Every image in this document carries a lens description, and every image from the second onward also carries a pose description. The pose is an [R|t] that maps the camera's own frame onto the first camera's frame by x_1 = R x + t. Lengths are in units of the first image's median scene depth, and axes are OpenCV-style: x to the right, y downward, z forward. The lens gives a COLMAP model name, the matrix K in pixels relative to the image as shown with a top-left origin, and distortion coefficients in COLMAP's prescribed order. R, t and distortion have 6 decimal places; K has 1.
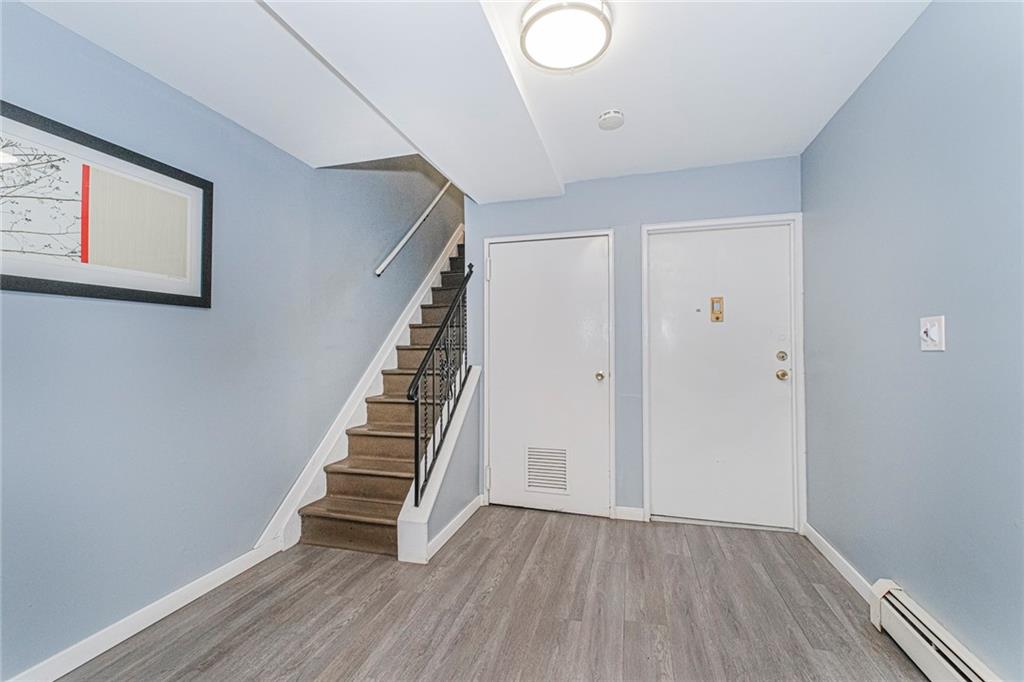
lens RADIAL K [[431.5, 0, 514.1], [0, 431.5, 337.5], [0, 0, 1]] dist [-0.002876, -0.000216]
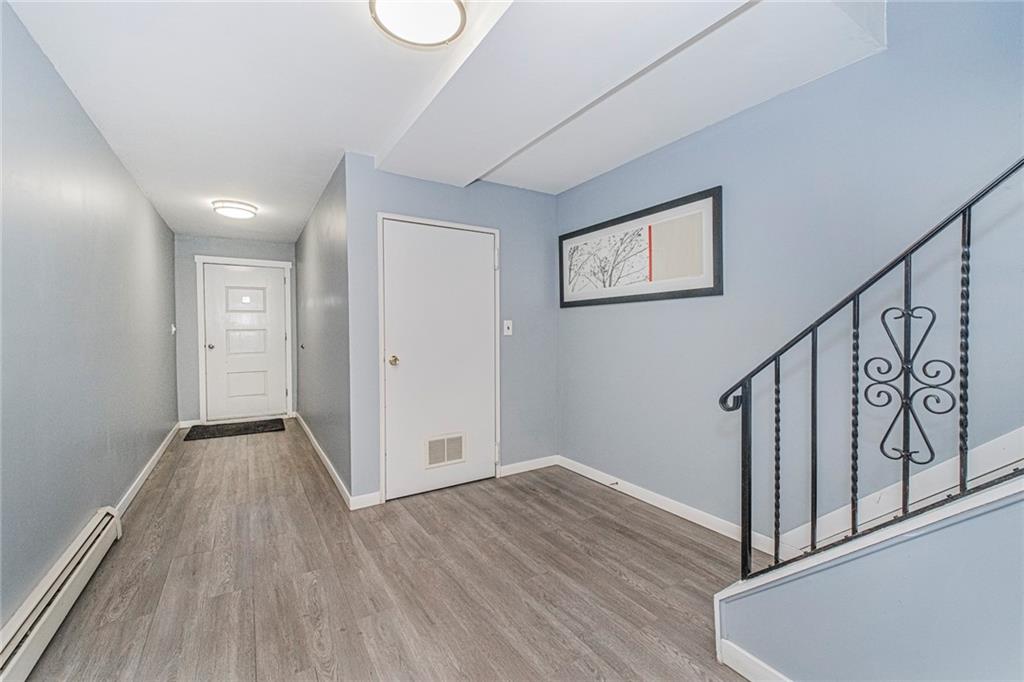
lens RADIAL K [[431.5, 0, 514.1], [0, 431.5, 337.5], [0, 0, 1]] dist [-0.002876, -0.000216]
pose [[-0.675140, 0.025170, -0.737260, 0.604517], [0.030802, 0.999508, 0.005917, 0.024661], [0.737046, -0.018714, -0.675583, 1.545755]]
